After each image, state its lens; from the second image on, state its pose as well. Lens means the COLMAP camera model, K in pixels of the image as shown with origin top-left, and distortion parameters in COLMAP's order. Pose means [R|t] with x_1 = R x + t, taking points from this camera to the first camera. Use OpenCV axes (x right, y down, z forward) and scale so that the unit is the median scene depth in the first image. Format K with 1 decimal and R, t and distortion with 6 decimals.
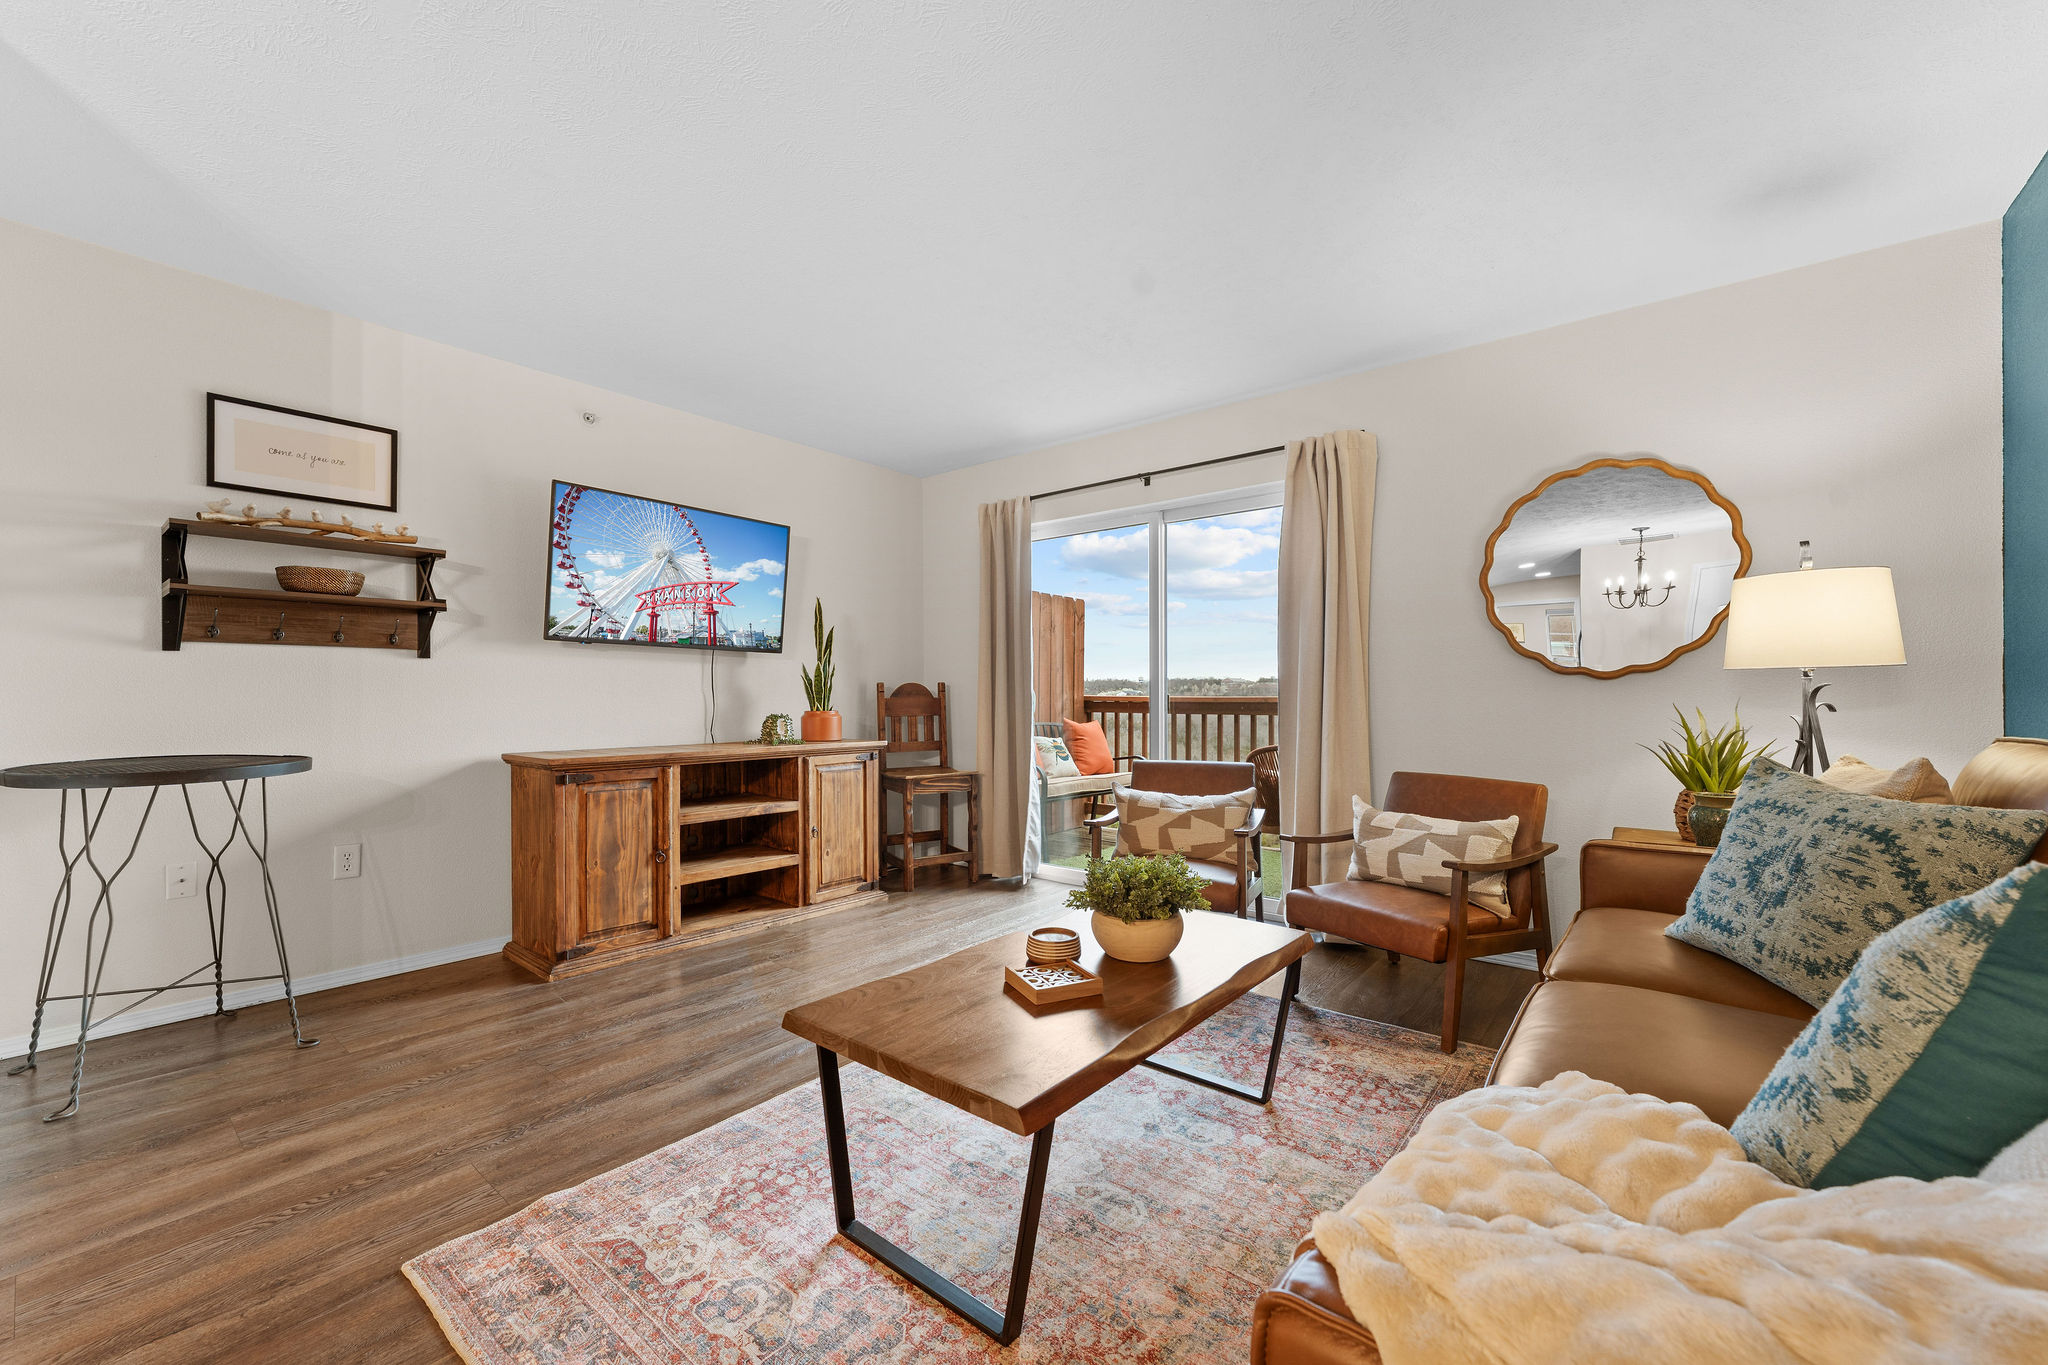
lens RADIAL K [[814.9, 0, 1022.9], [0, 814.9, 691.8], [0, 0, 1]] dist [-0.003051, -0.000781]
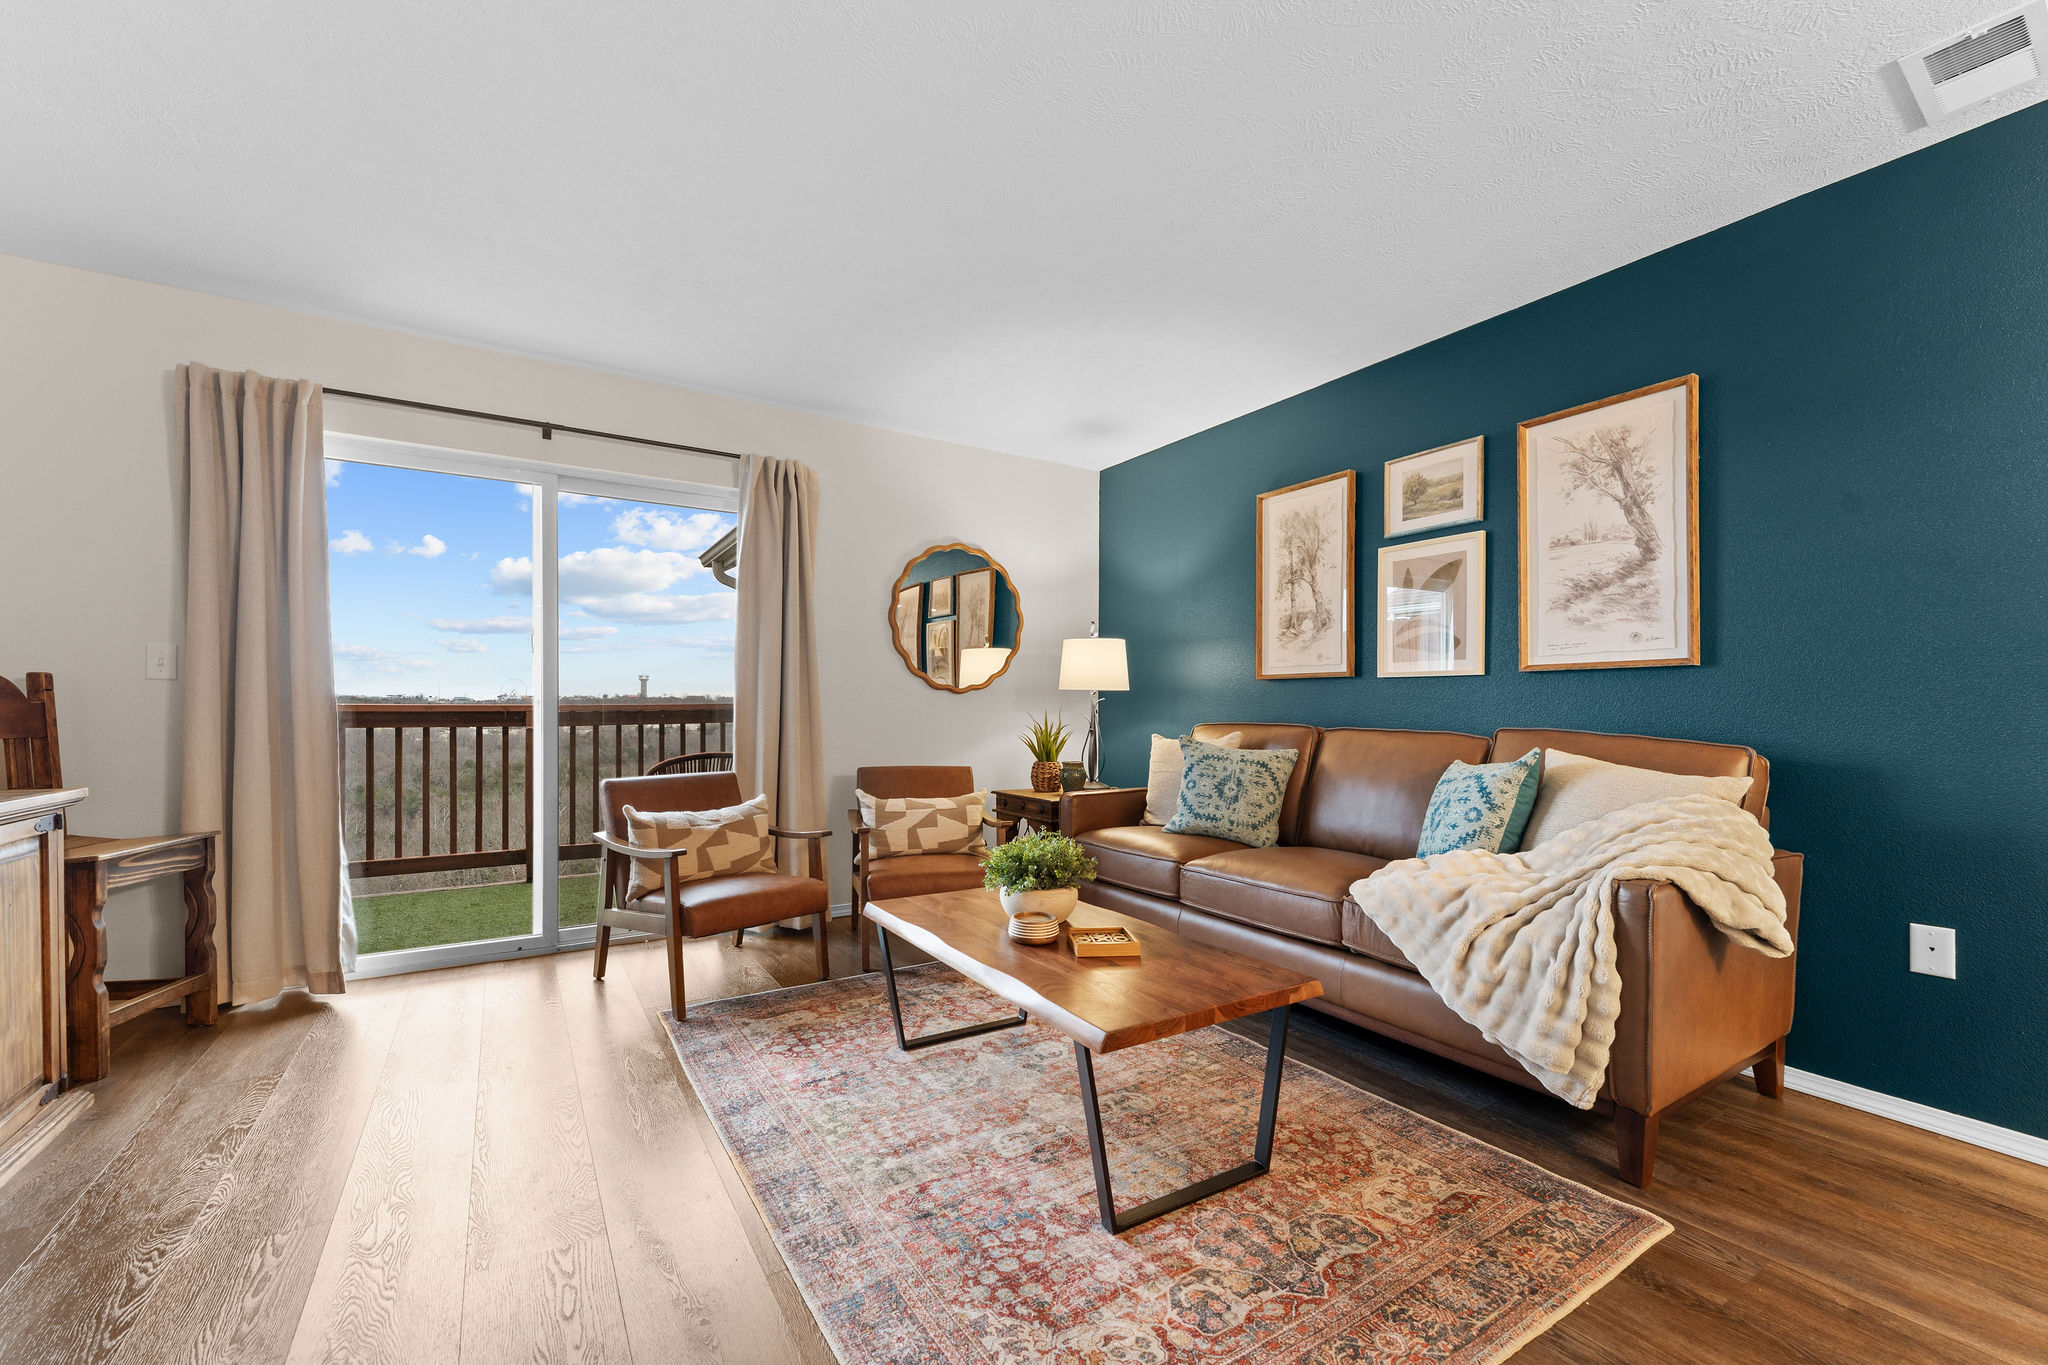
lens RADIAL K [[814.9, 0, 1023.5], [0, 814.9, 713.9], [0, 0, 1]] dist [-0.003051, -0.000781]
pose [[0.322528, -0.005681, 0.946543, -0.600136], [-0.007871, 0.999931, 0.008684, 0.007469], [-0.946527, -0.010251, 0.322461, 0.392605]]
